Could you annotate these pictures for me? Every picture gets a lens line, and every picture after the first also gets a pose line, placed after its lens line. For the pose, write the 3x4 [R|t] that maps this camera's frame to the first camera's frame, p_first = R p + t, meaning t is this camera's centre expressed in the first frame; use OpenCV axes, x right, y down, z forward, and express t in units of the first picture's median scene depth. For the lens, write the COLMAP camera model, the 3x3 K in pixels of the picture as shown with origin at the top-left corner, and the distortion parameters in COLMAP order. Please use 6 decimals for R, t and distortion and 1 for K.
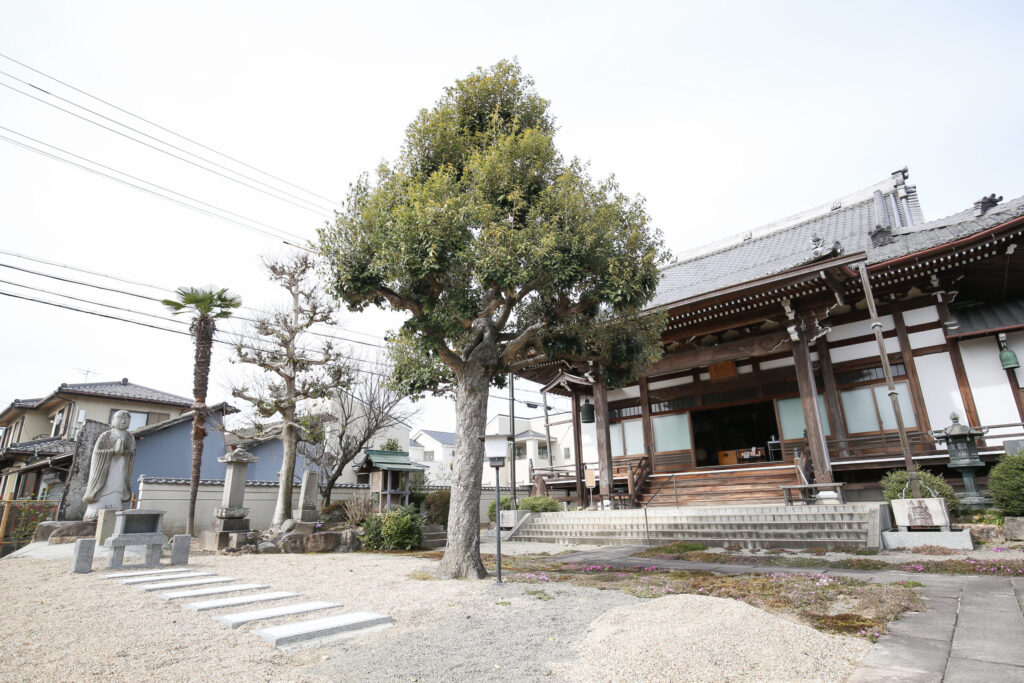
lens RADIAL K [[521.9, 0, 508.7], [0, 521.9, 354.5], [0, 0, 1]] dist [-0.023522, 0.000303]
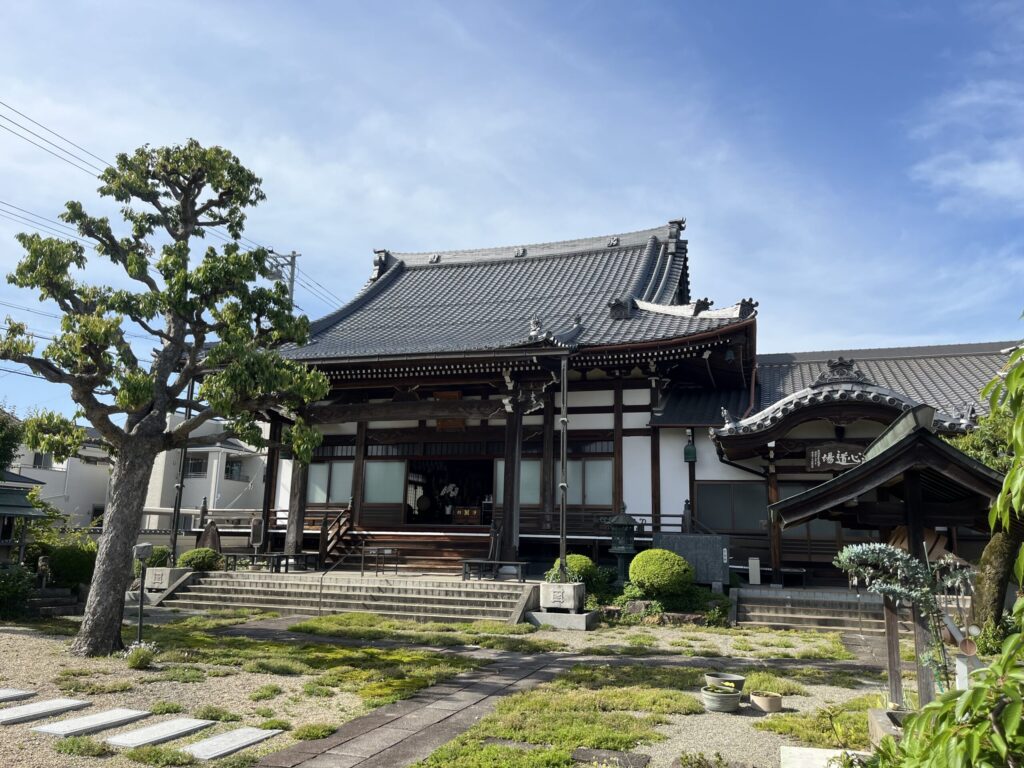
lens RADIAL K [[740.1, 0, 512.0], [0, 740.1, 384.0], [0, 0, 1]] dist [0.002840, 0.000120]
pose [[0.909807, 0.133591, 0.392943, 0.002246], [-0.161463, 0.986124, 0.038589, -0.110177], [-0.382336, -0.098554, 0.918753, -0.229315]]
